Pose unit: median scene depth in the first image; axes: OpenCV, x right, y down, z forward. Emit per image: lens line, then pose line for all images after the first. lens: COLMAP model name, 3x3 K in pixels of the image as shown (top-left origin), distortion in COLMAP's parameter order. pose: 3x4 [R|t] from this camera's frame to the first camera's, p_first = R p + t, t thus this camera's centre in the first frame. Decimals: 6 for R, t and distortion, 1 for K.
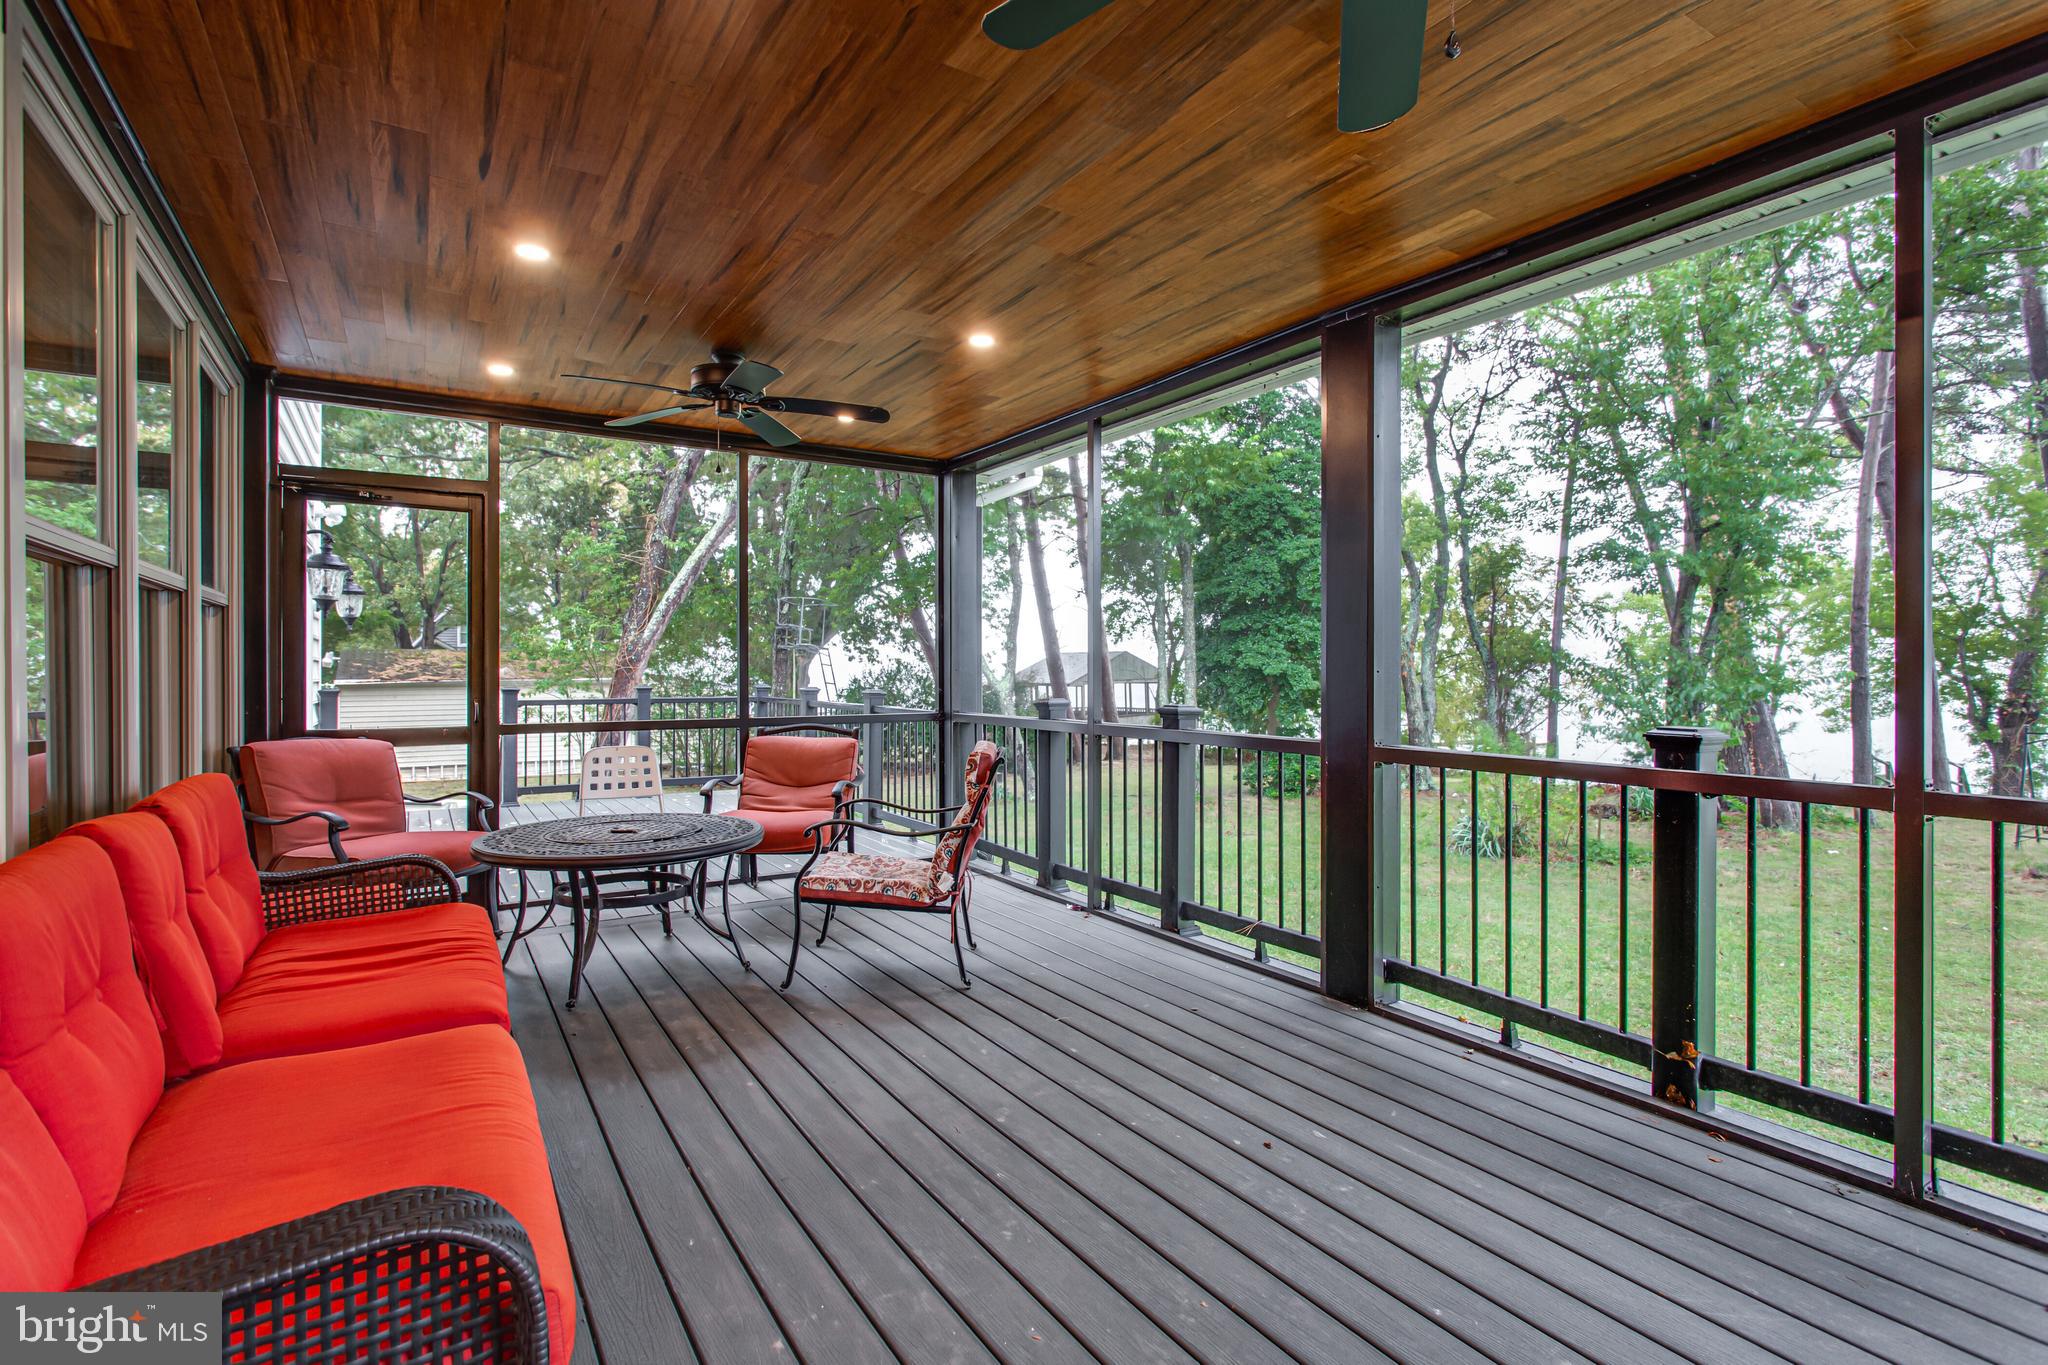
lens RADIAL K [[991.6, 0, 1030.5], [0, 991.6, 680.9], [0, 0, 1]] dist [0.004475, -0.000542]
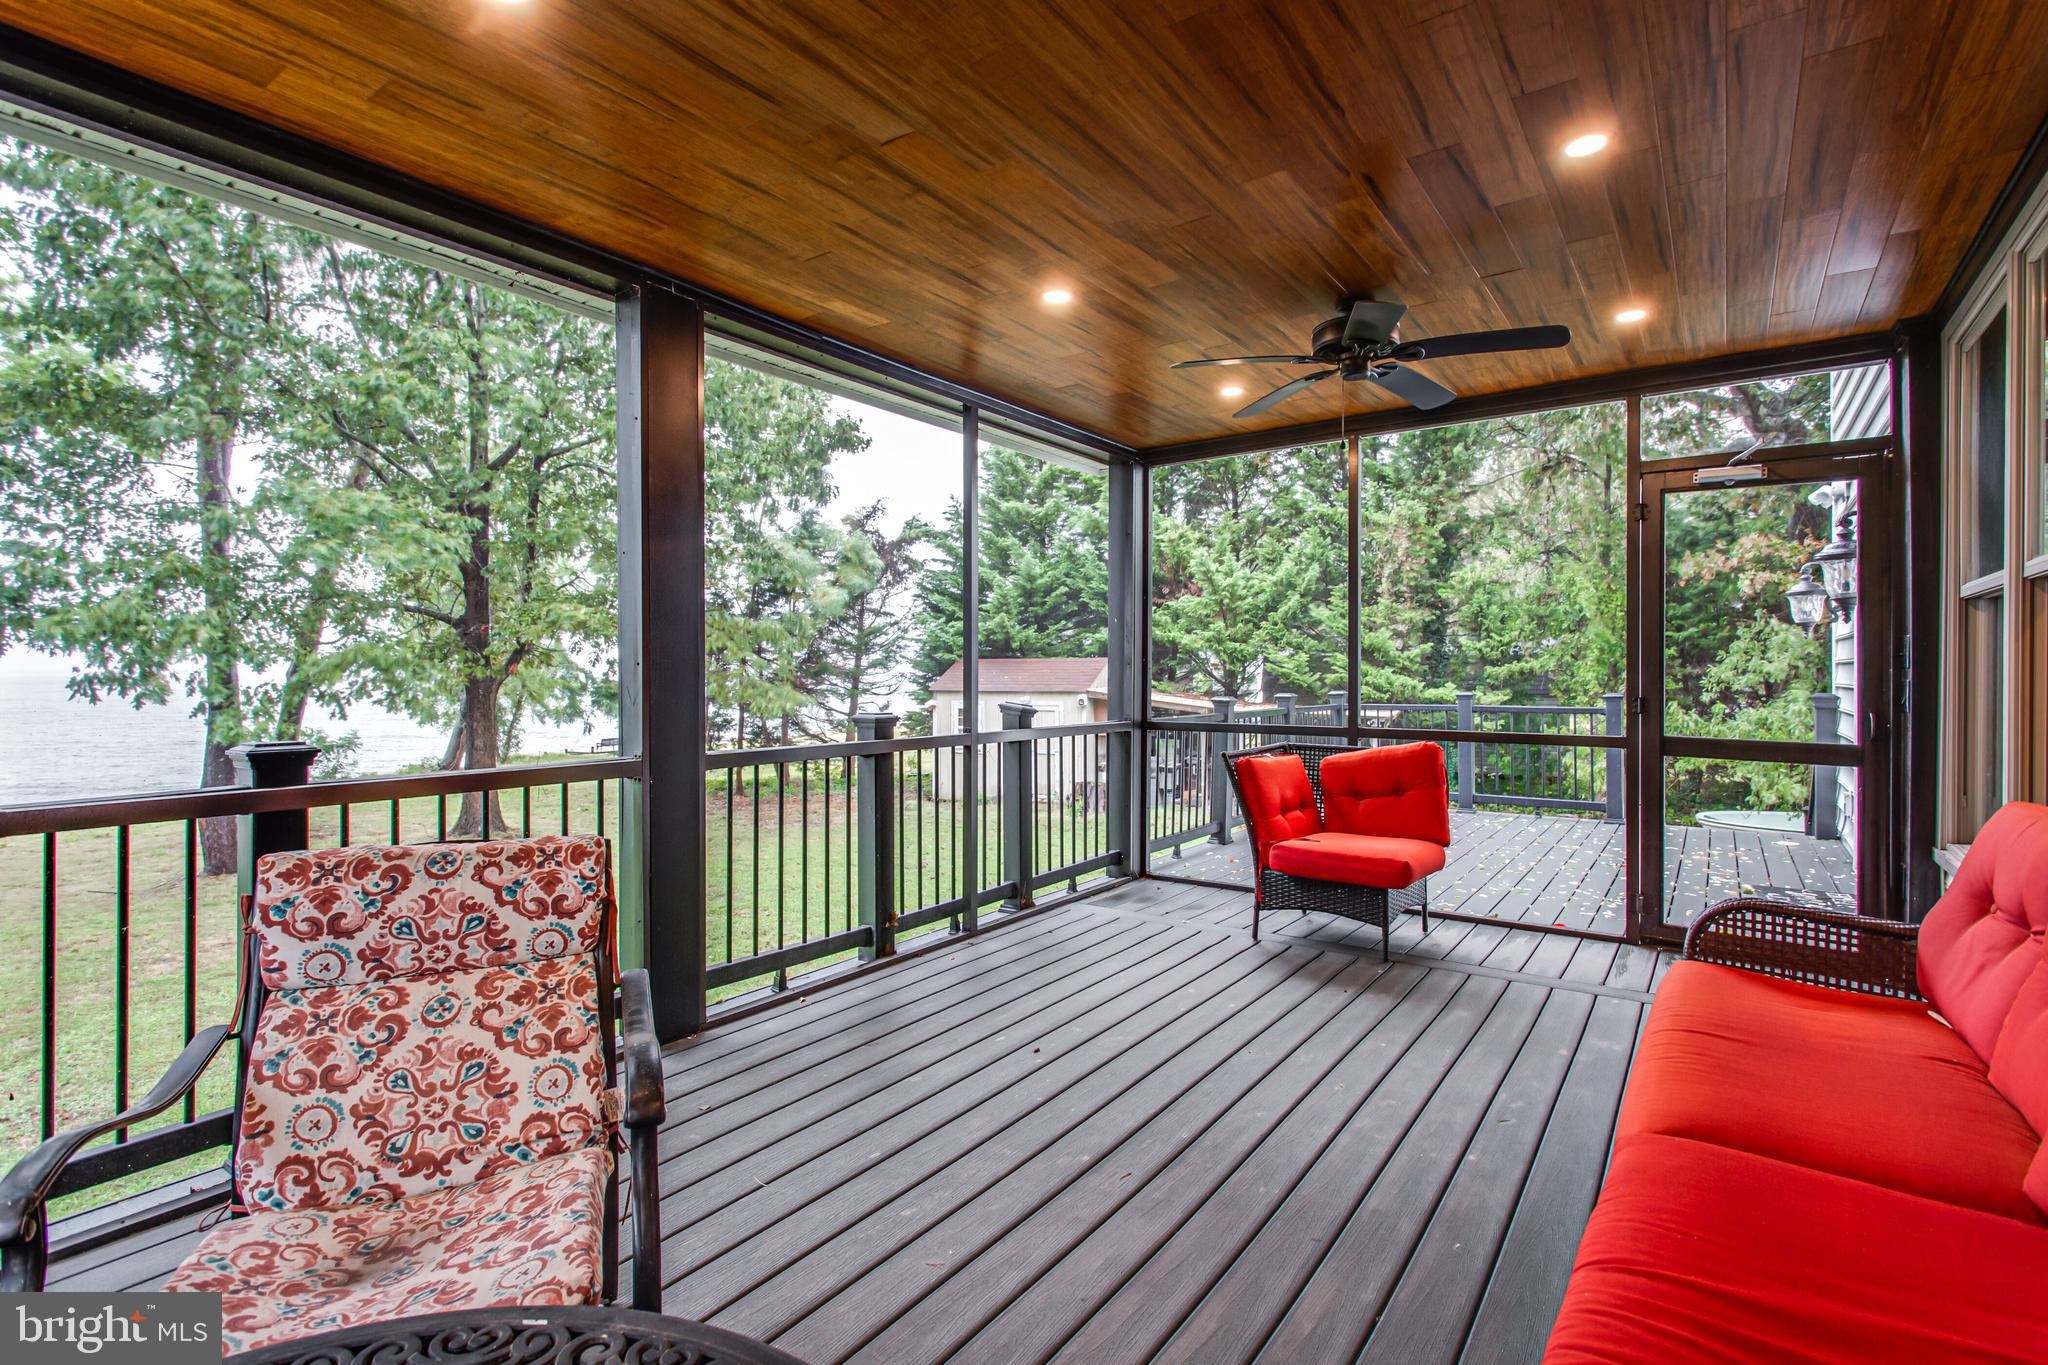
lens RADIAL K [[991.6, 0, 1029.7], [0, 991.6, 671.3], [0, 0, 1]] dist [0.004475, -0.000542]
pose [[-0.390607, 0.004115, 0.920548, -0.816334], [0.011114, 0.999938, 0.000246, -0.013595], [-0.920490, 0.010327, -0.390629, 1.324450]]
